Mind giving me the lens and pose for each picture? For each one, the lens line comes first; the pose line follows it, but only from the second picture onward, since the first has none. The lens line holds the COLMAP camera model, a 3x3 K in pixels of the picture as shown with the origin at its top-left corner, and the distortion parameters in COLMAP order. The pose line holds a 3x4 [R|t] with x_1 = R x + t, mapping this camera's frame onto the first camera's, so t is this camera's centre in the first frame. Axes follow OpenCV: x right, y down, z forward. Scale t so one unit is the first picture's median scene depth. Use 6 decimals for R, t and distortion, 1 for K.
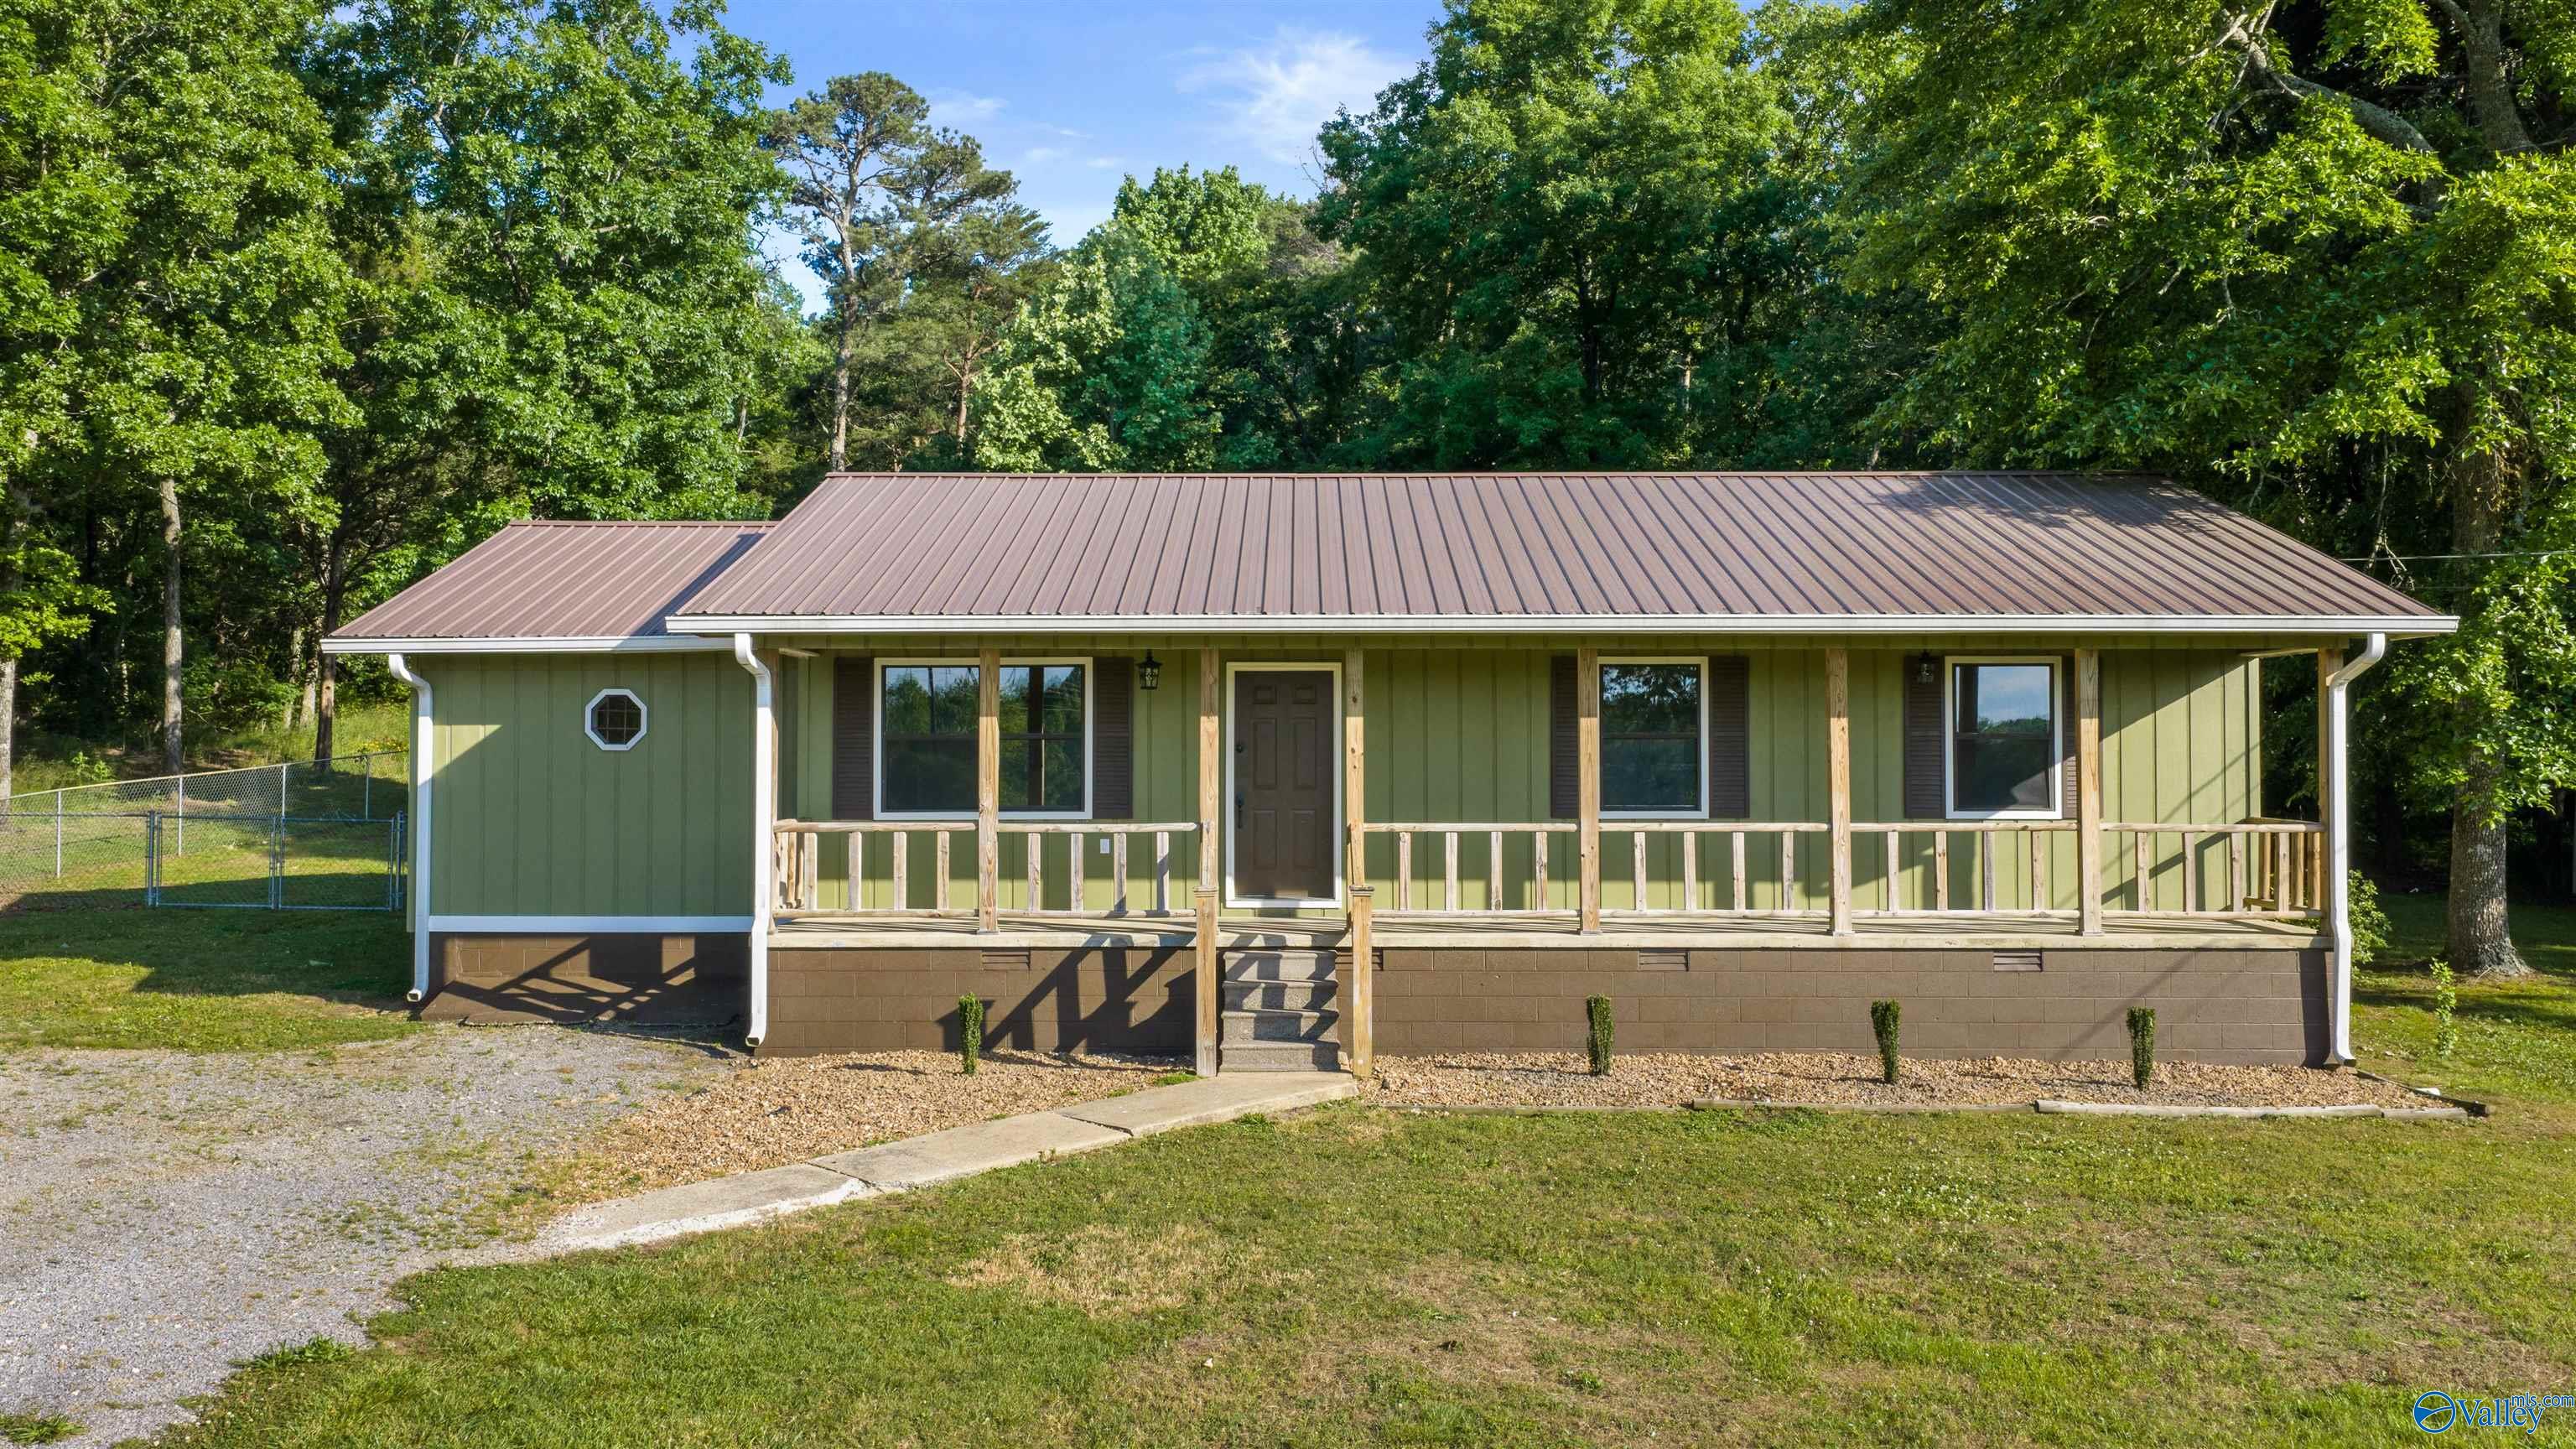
lens RADIAL K [[2271.5, 0, 1217.5], [0, 2271.5, 696.4], [0, 0, 1]] dist [-0.005192, -0.008670]
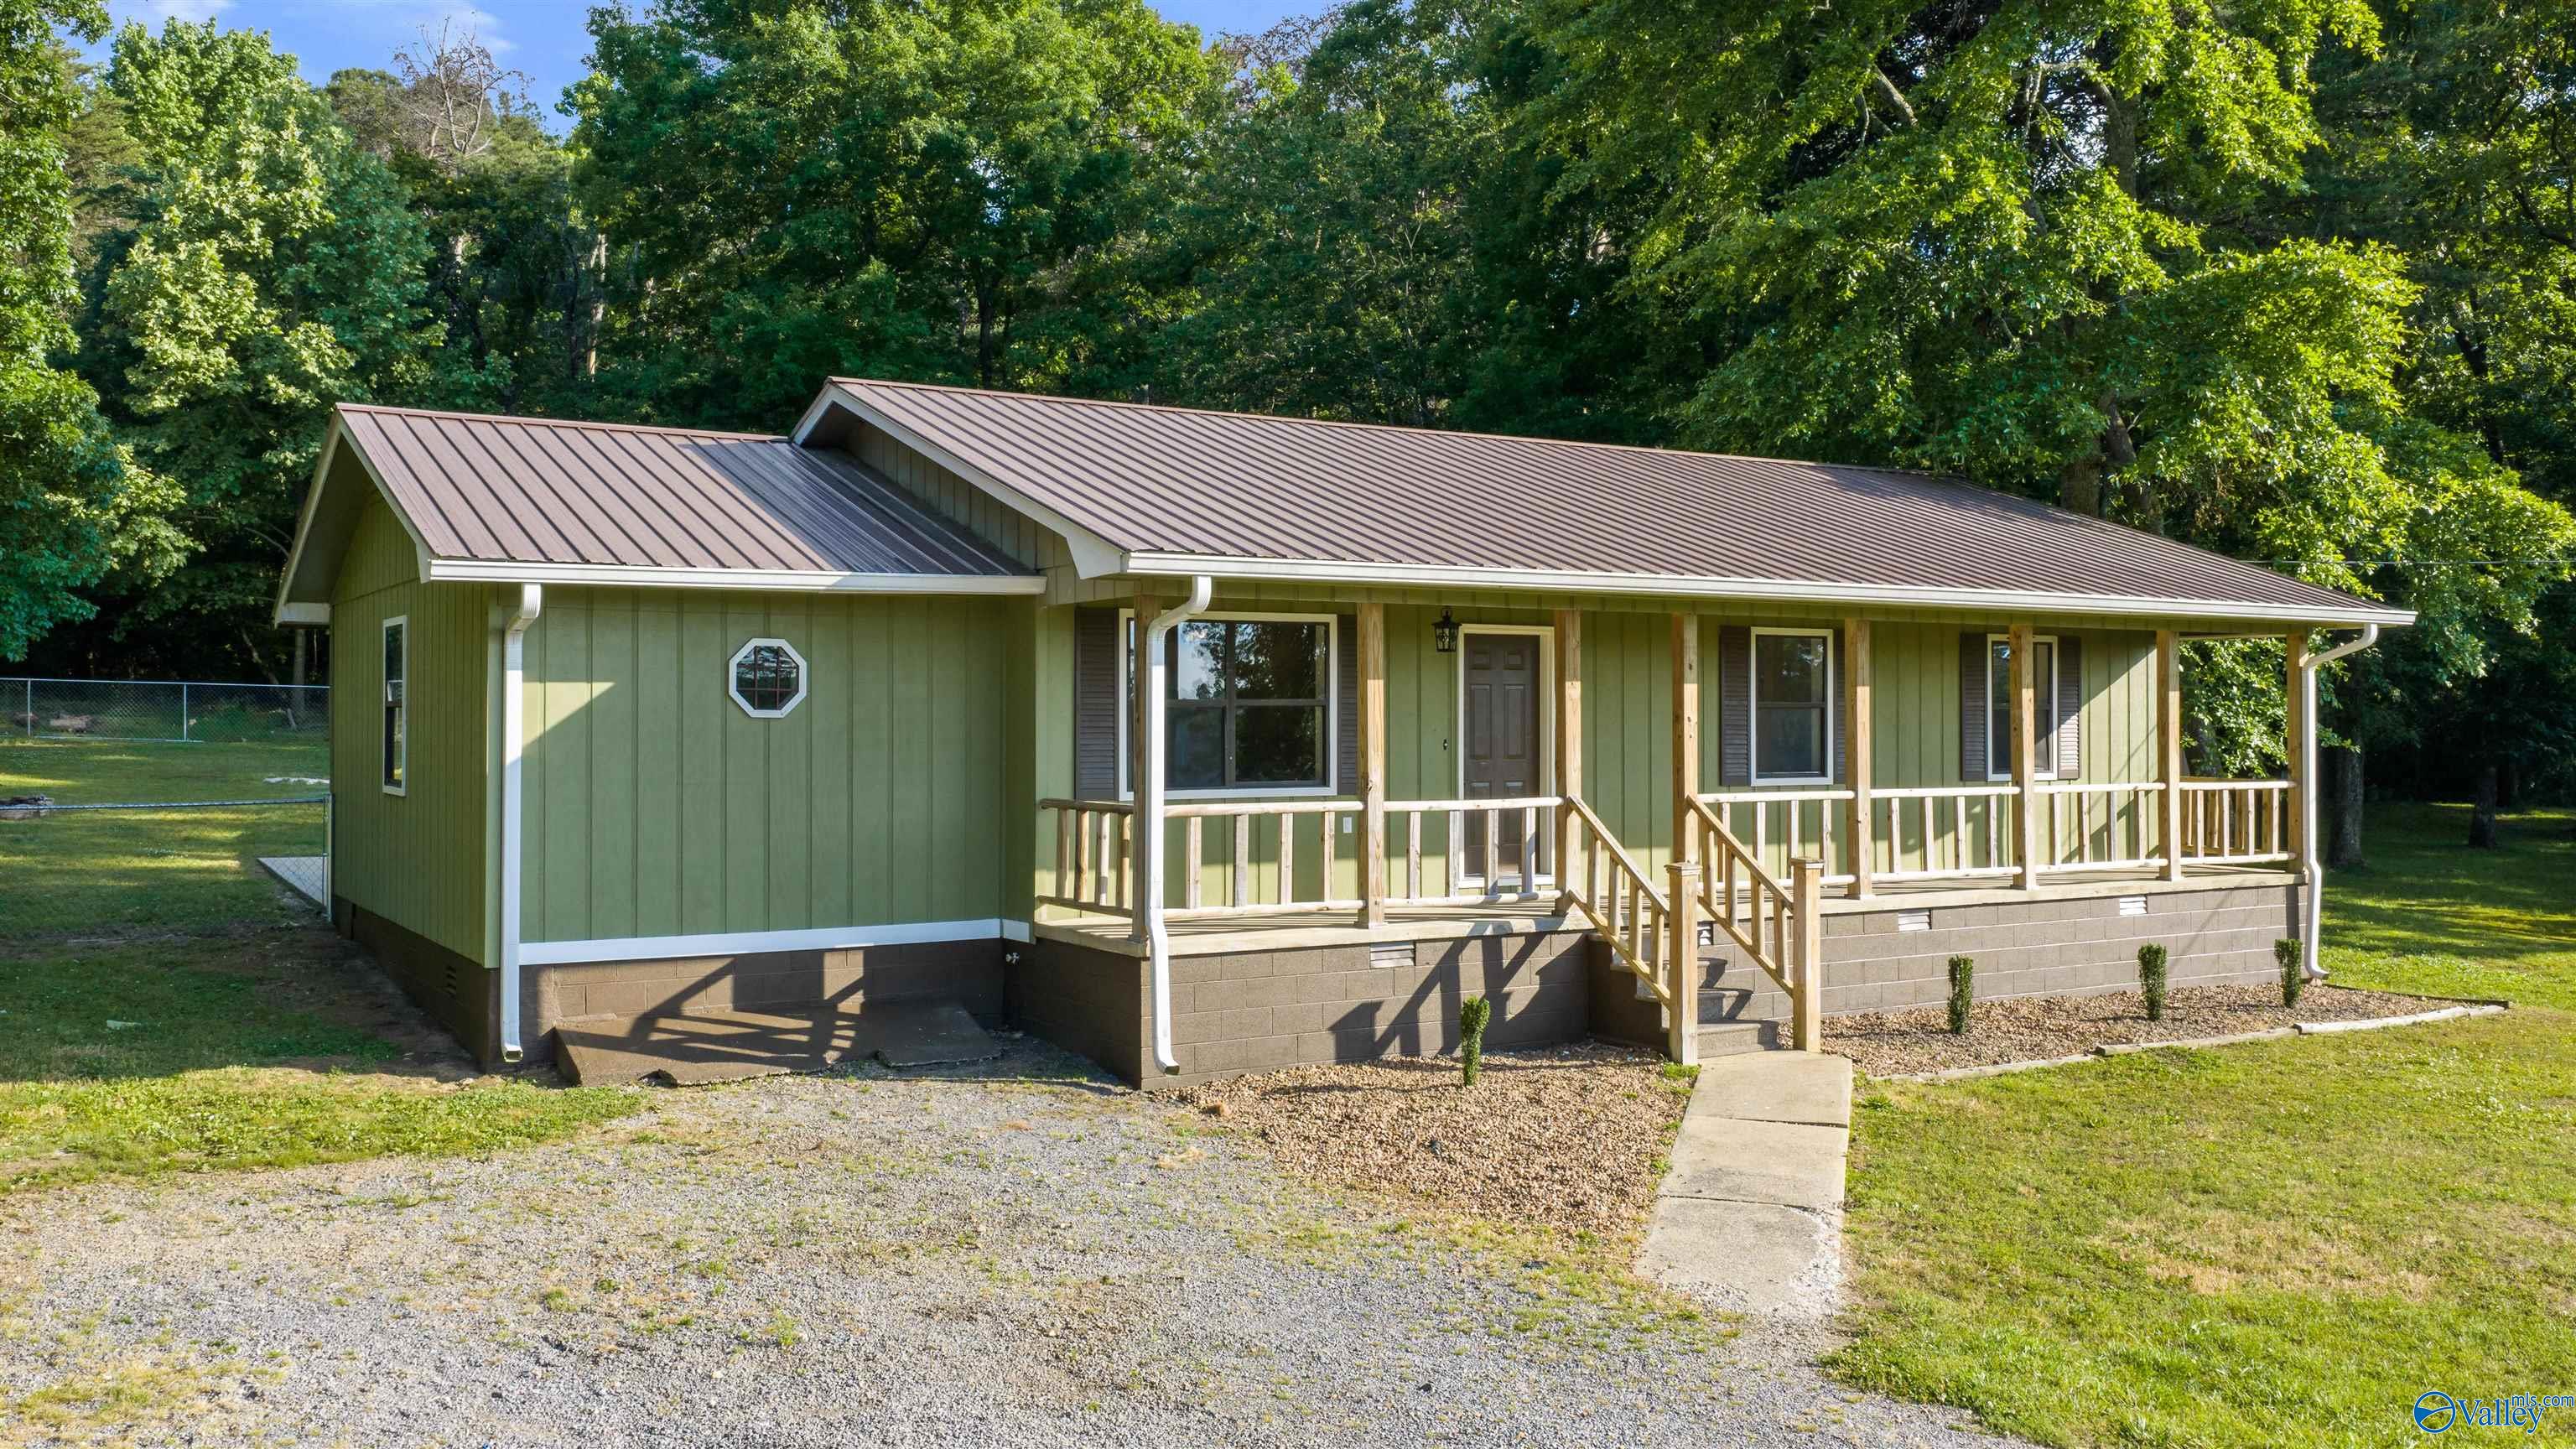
lens RADIAL K [[2287.1, 0, 1284.7], [0, 2287.1, 679.4], [0, 0, 1]] dist [0.000333, -0.008153]
pose [[0.829840, 0.010771, 0.557898, -0.553559], [-0.015861, 0.999865, 0.004290, 0.004690], [-0.557776, -0.012409, 0.829899, 0.251747]]
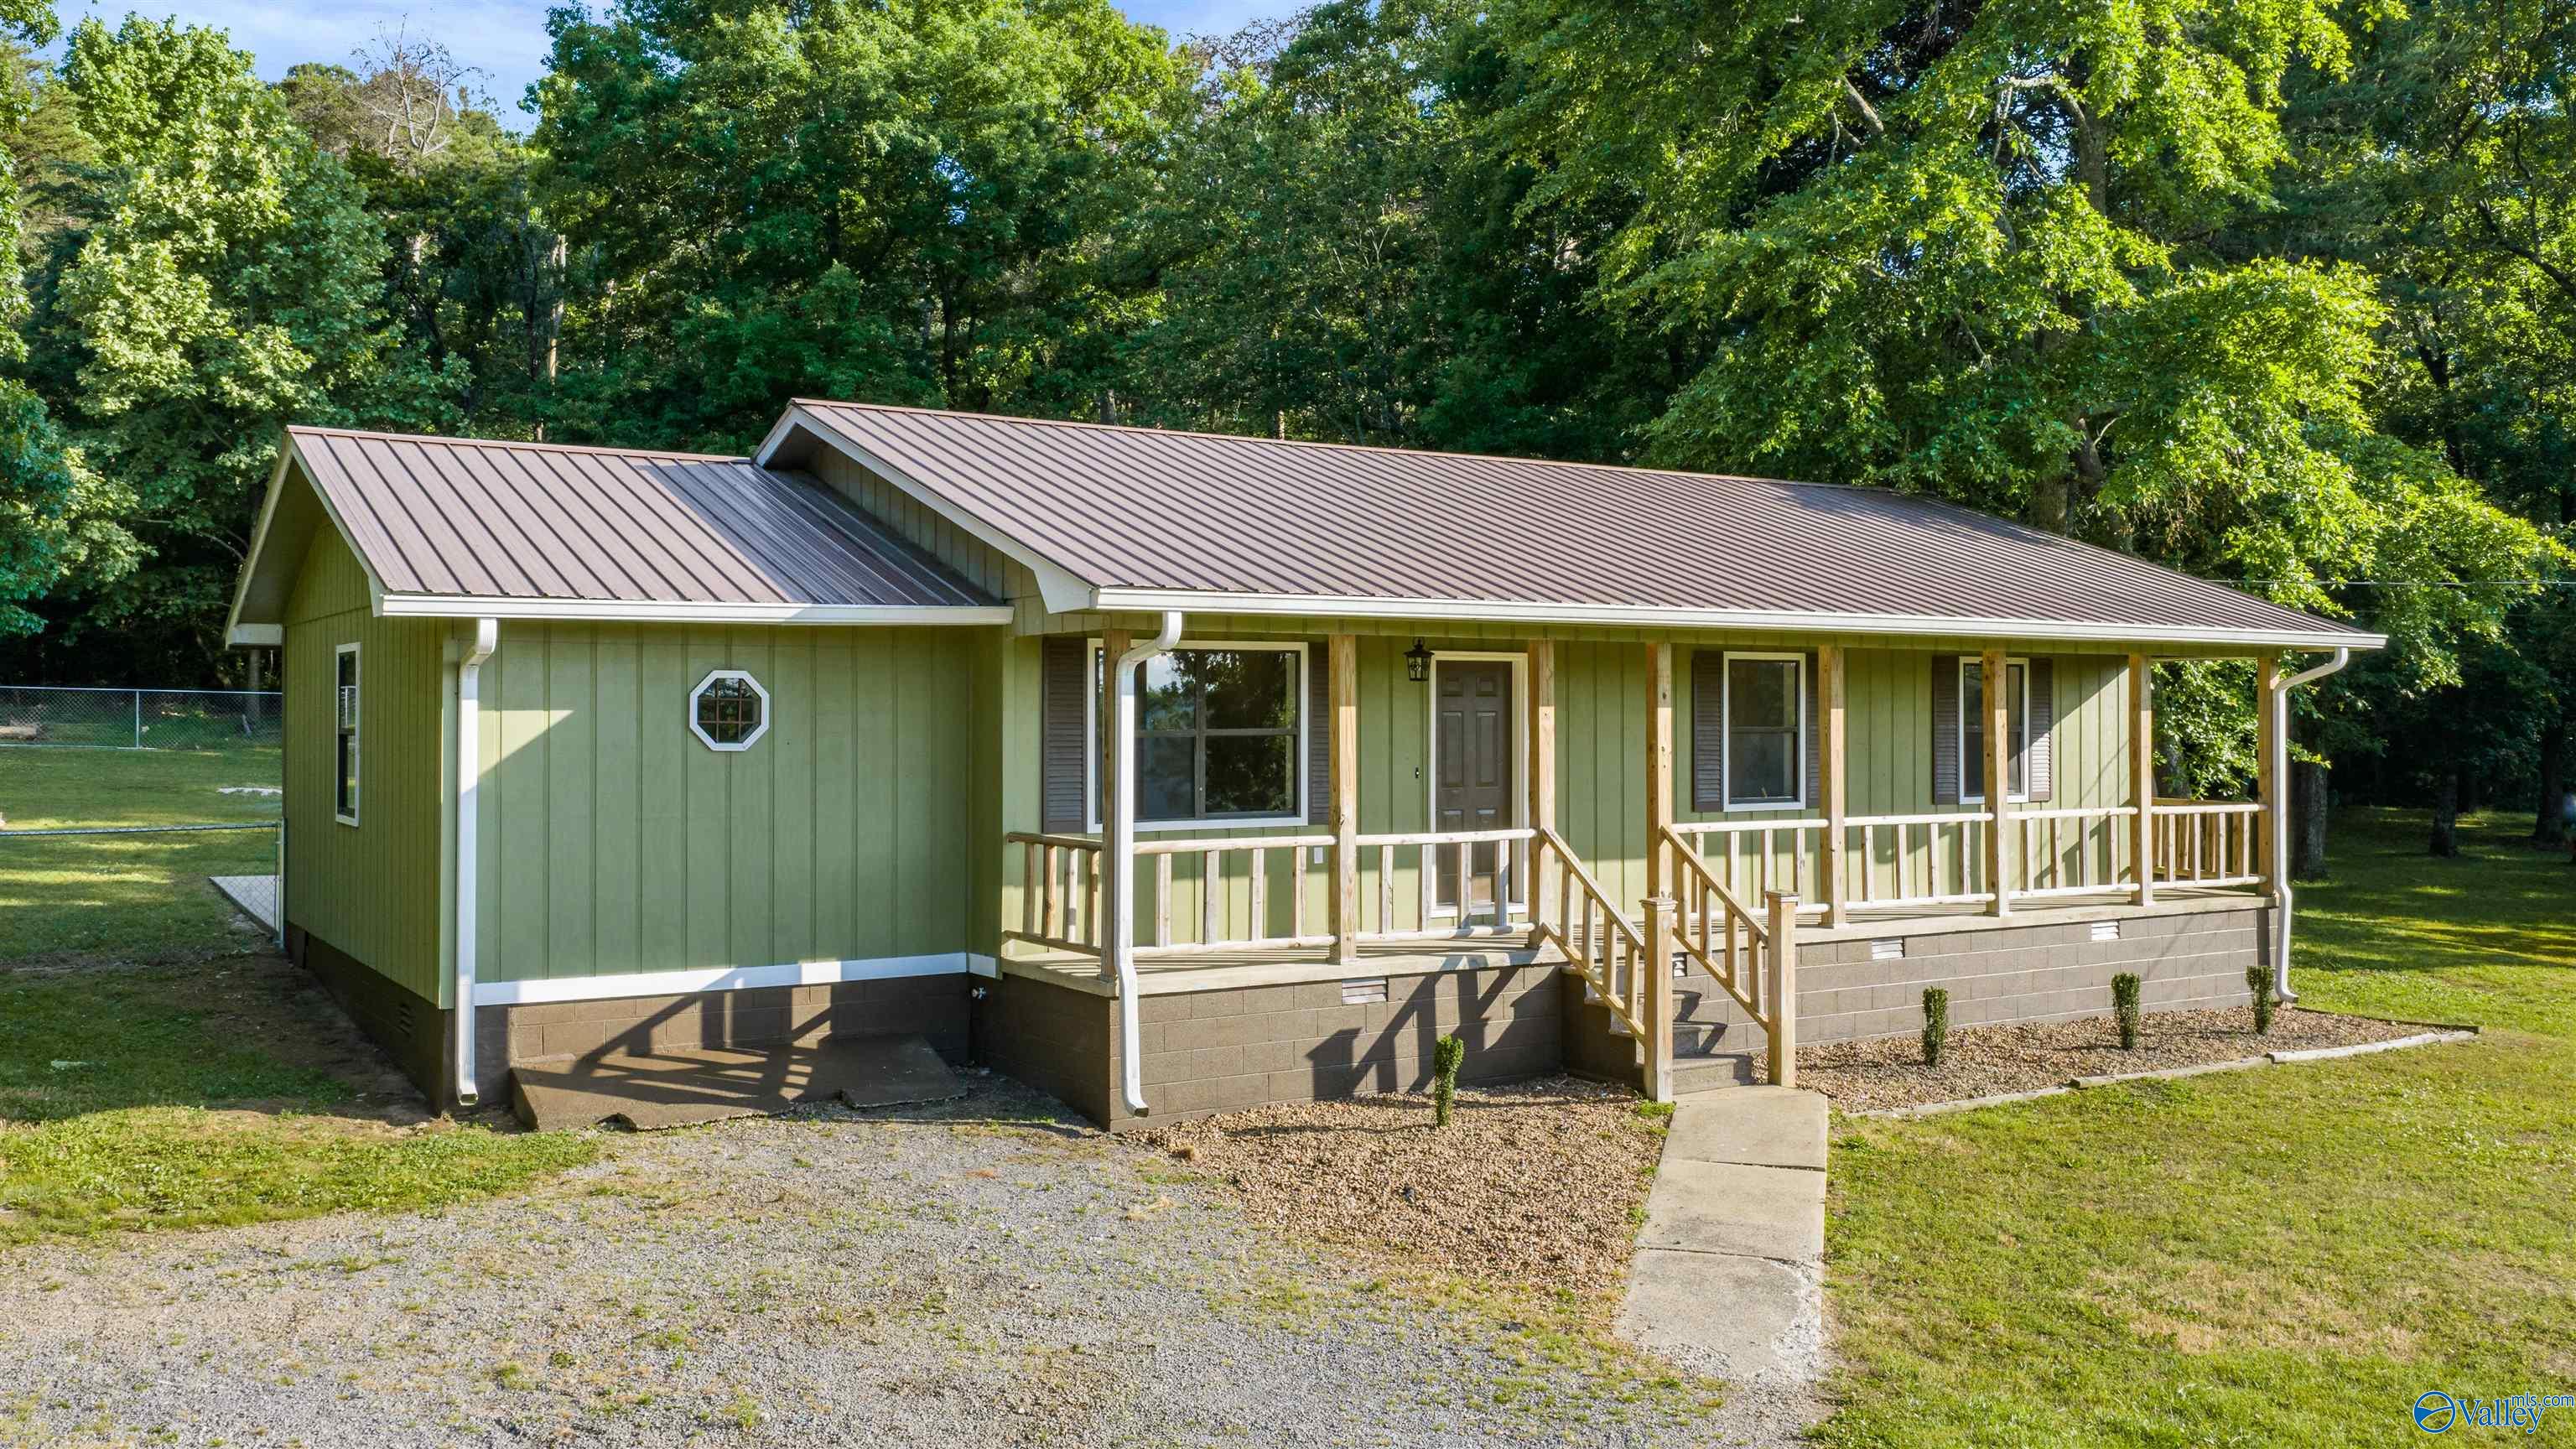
lens RADIAL K [[2283.1, 0, 1289.5], [0, 2283.1, 678.8], [0, 0, 1]] dist [0.002824, -0.018146]
pose [[0.819715, 0.009706, 0.572689, -0.549078], [-0.016888, 0.999831, 0.007228, -0.008970], [-0.572522, -0.015596, 0.819741, 0.263013]]
